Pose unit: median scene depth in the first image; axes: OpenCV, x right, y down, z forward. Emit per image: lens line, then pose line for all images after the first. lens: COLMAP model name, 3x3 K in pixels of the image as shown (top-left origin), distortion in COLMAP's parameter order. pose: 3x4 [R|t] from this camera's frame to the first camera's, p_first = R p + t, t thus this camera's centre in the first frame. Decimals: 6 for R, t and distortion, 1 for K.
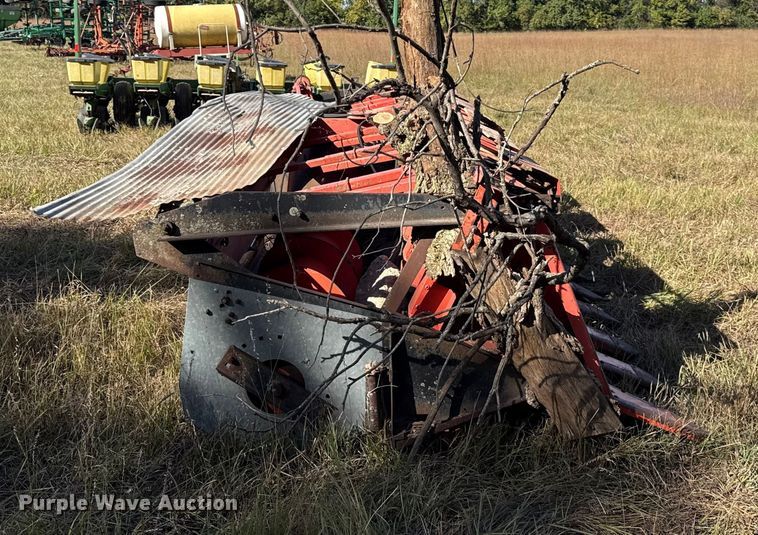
lens RADIAL K [[733.7, 0, 363.5], [0, 733.7, 236.3], [0, 0, 1]] dist [0.072986, 0.000000]
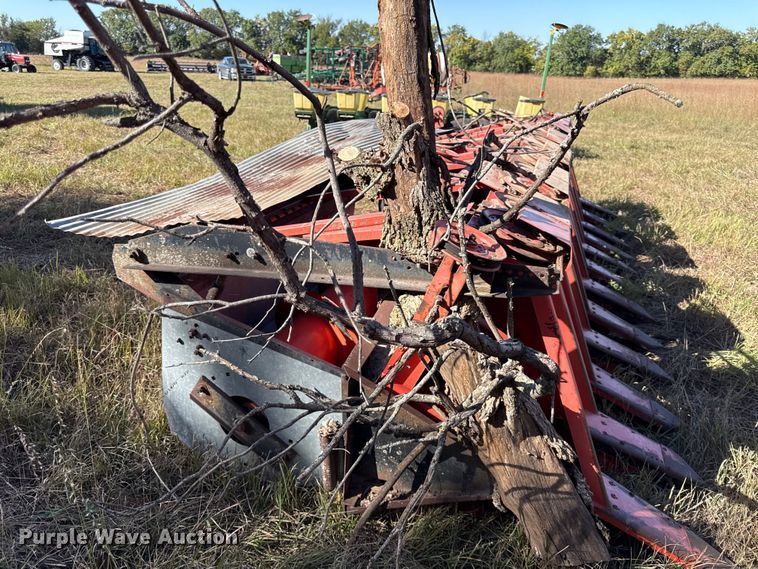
lens RADIAL K [[494.4, 0, 377.2], [0, 494.4, 282.4], [0, 0, 1]] dist [0.028545, -0.029090]
pose [[0.951991, 0.127670, -0.278232, 0.219453], [-0.092449, 0.986348, 0.136278, -0.091200], [0.291832, -0.104014, 0.950797, 0.437351]]
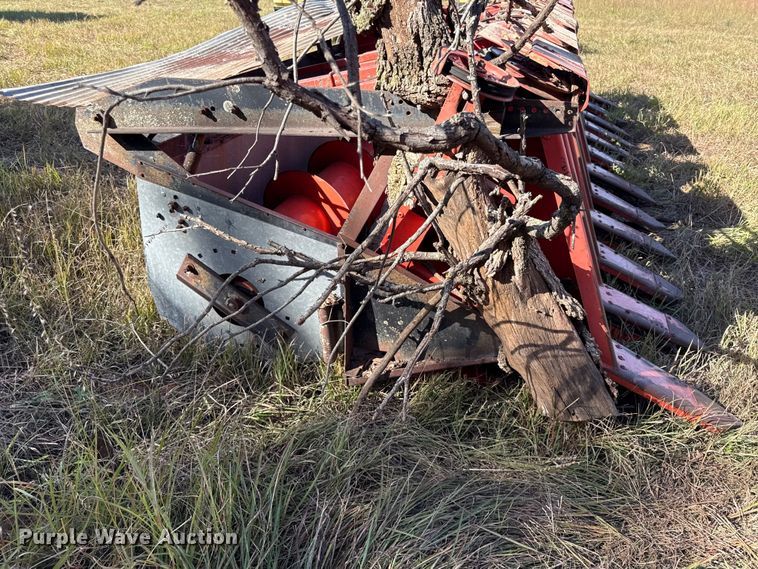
lens RADIAL K [[494.4, 0, 381.9], [0, 494.4, 269.5], [0, 0, 1]] dist [0.028545, -0.029090]
pose [[0.962436, 0.133386, -0.236486, 0.210641], [-0.067837, 0.961514, 0.266248, -0.017473], [0.262898, -0.240204, 0.934445, 0.467472]]
